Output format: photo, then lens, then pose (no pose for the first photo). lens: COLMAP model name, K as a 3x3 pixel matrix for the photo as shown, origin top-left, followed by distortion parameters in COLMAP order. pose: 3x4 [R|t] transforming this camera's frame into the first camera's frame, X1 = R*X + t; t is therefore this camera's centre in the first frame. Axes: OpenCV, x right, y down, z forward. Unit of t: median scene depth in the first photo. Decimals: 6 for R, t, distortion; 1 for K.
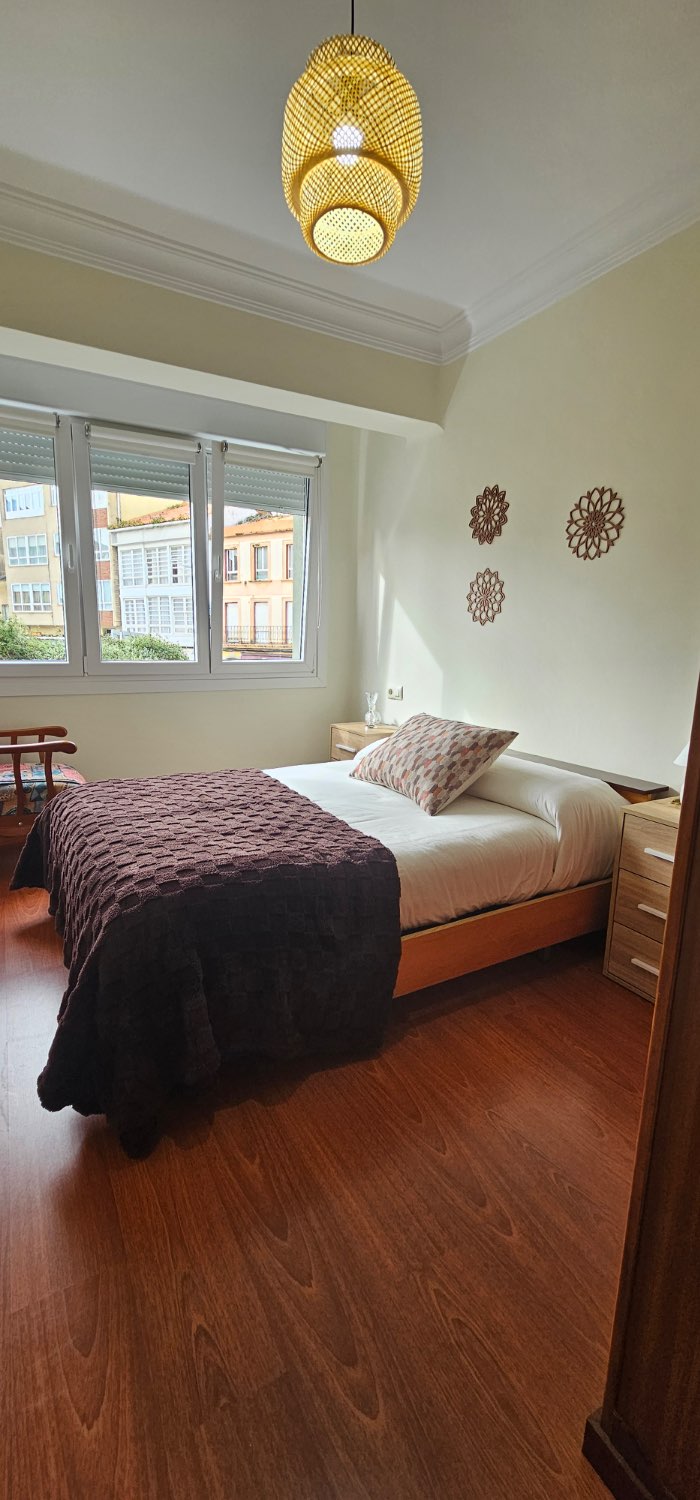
lens RADIAL K [[614.3, 0, 344.1], [0, 614.3, 758.9], [0, 0, 1]] dist [-0.002729, -0.000047]
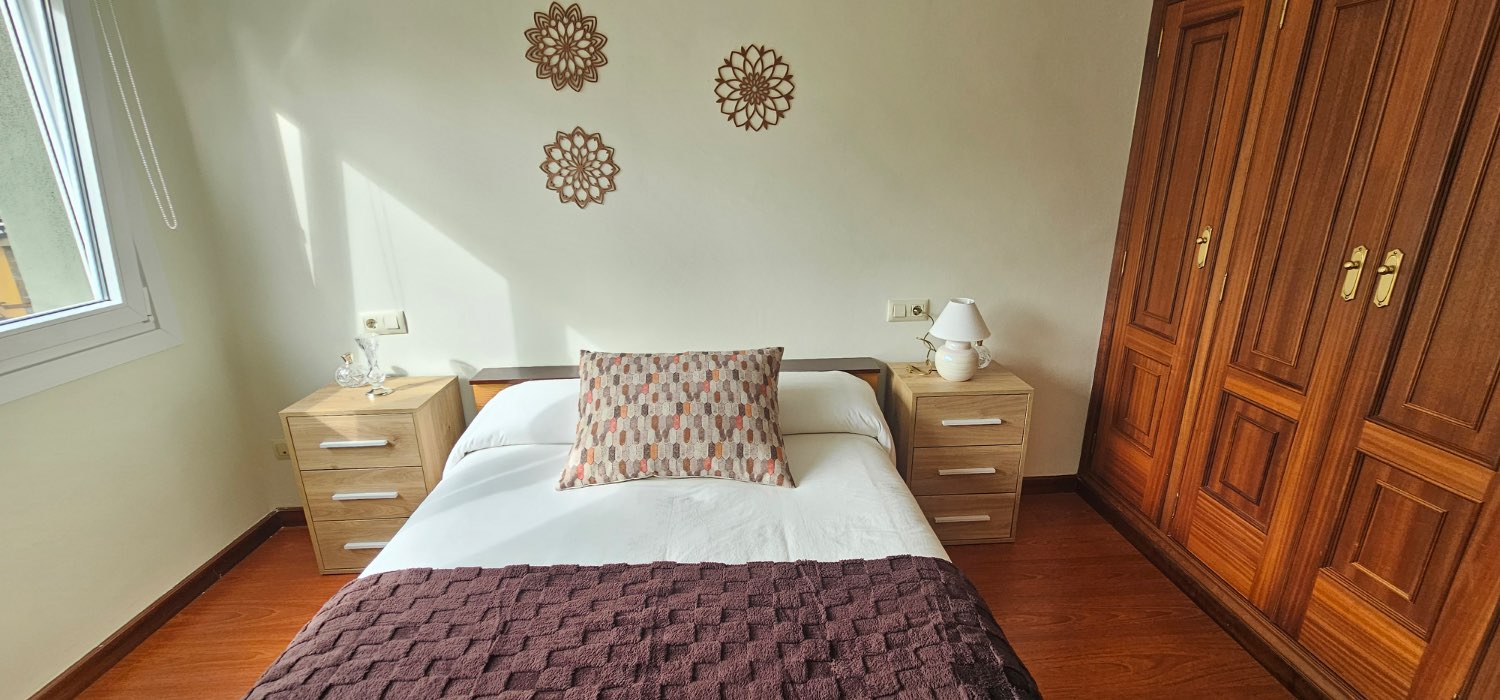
lens RADIAL K [[614.3, 0, 760.2], [0, 614.3, 354.2], [0, 0, 1]] dist [-0.002729, -0.000047]
pose [[0.427332, -0.286125, 0.857624, -0.421224], [0.192961, 0.955607, 0.222667, -0.211773], [-0.883263, 0.070336, 0.463573, 0.604797]]
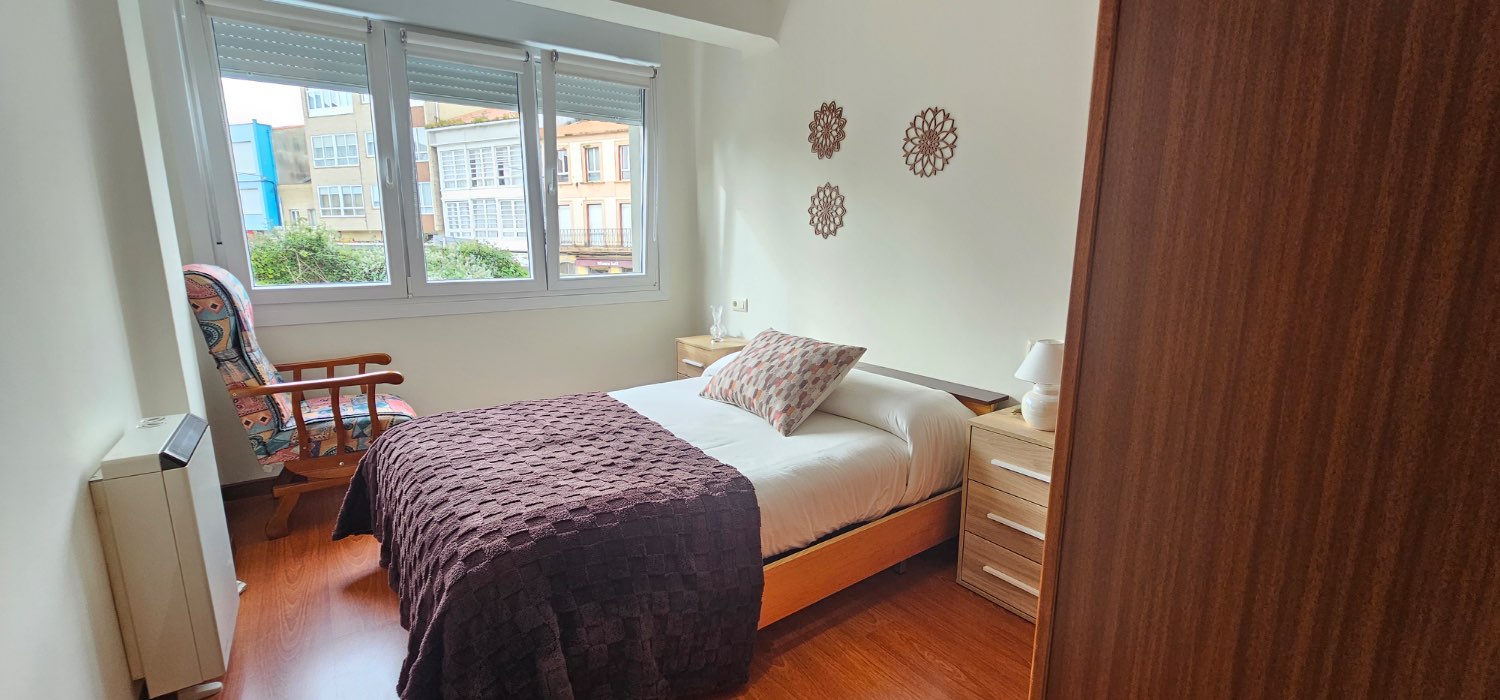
lens RADIAL K [[614.3, 0, 760.2], [0, 614.3, 354.2], [0, 0, 1]] dist [-0.002729, -0.000047]
pose [[0.991864, -0.038006, 0.121496, -0.012812], [0.038808, 0.999238, -0.004241, -0.033080], [-0.121242, 0.008921, 0.992583, 0.012831]]
